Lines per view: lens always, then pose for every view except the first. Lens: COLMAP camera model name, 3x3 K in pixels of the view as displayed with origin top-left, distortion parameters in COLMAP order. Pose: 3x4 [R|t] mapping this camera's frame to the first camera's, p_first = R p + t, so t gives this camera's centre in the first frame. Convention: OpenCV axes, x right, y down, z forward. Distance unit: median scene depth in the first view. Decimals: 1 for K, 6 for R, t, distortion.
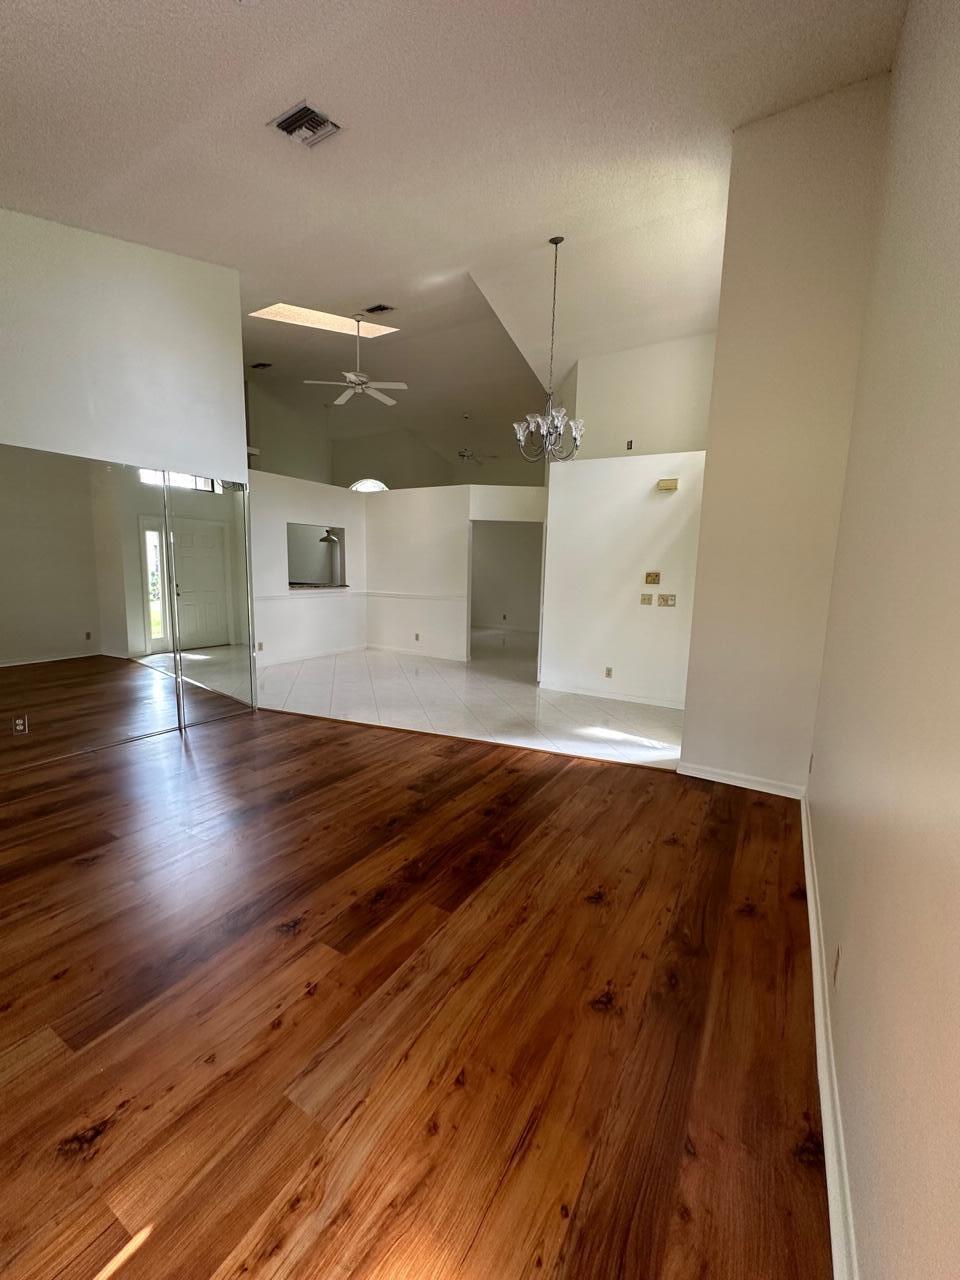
lens RADIAL K [[511.2, 0, 484.5], [0, 511.2, 635.1], [0, 0, 1]] dist [-0.000844, 0.000597]
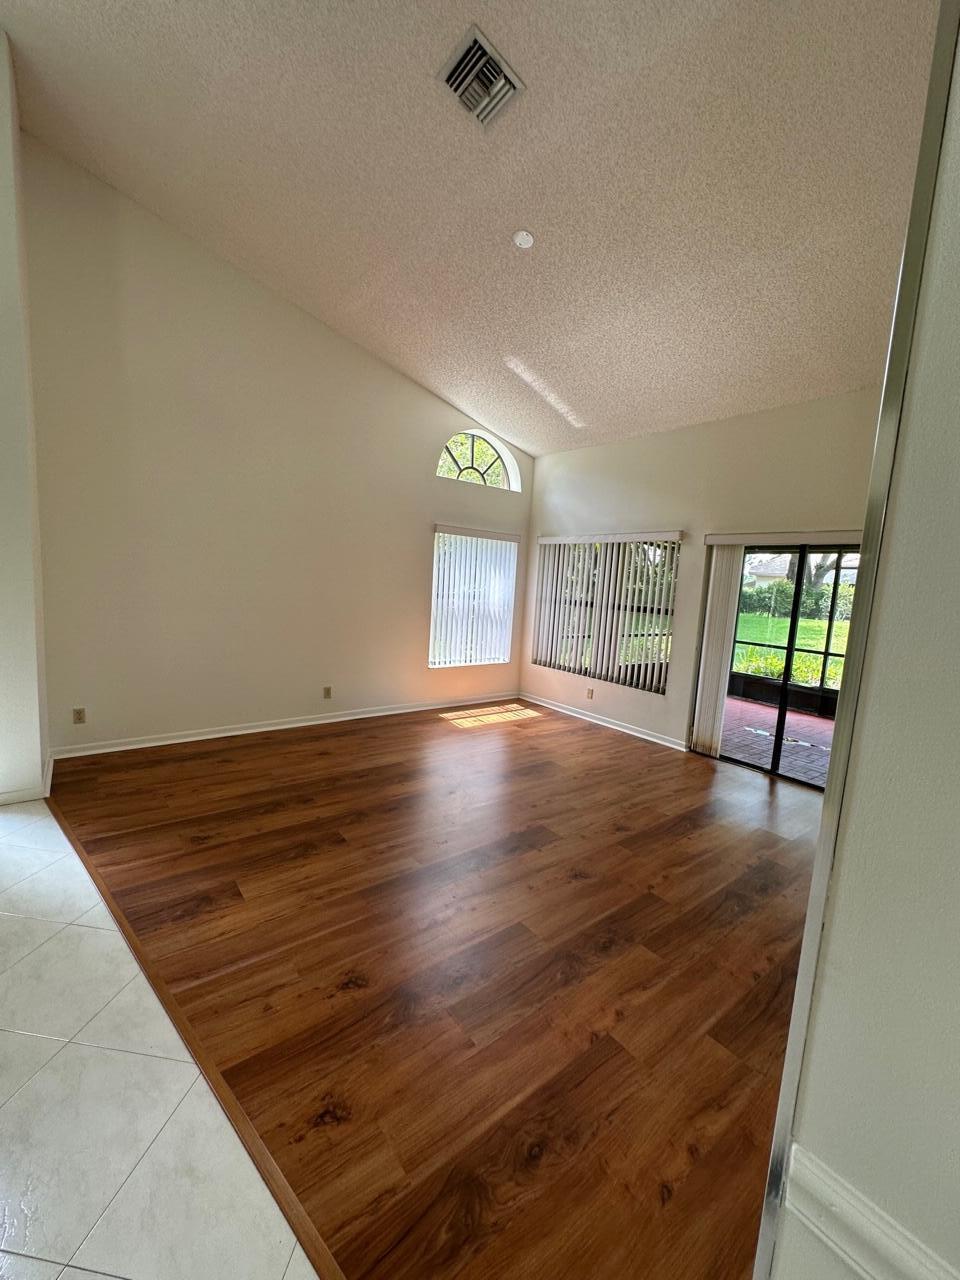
lens RADIAL K [[511.2, 0, 482.6], [0, 511.2, 643.7], [0, 0, 1]] dist [-0.000844, 0.000597]
pose [[-0.927259, -0.126835, 0.352282, -0.568929], [-0.035905, 0.966662, 0.253527, -0.222291], [-0.372694, 0.222437, -0.900900, 1.474951]]
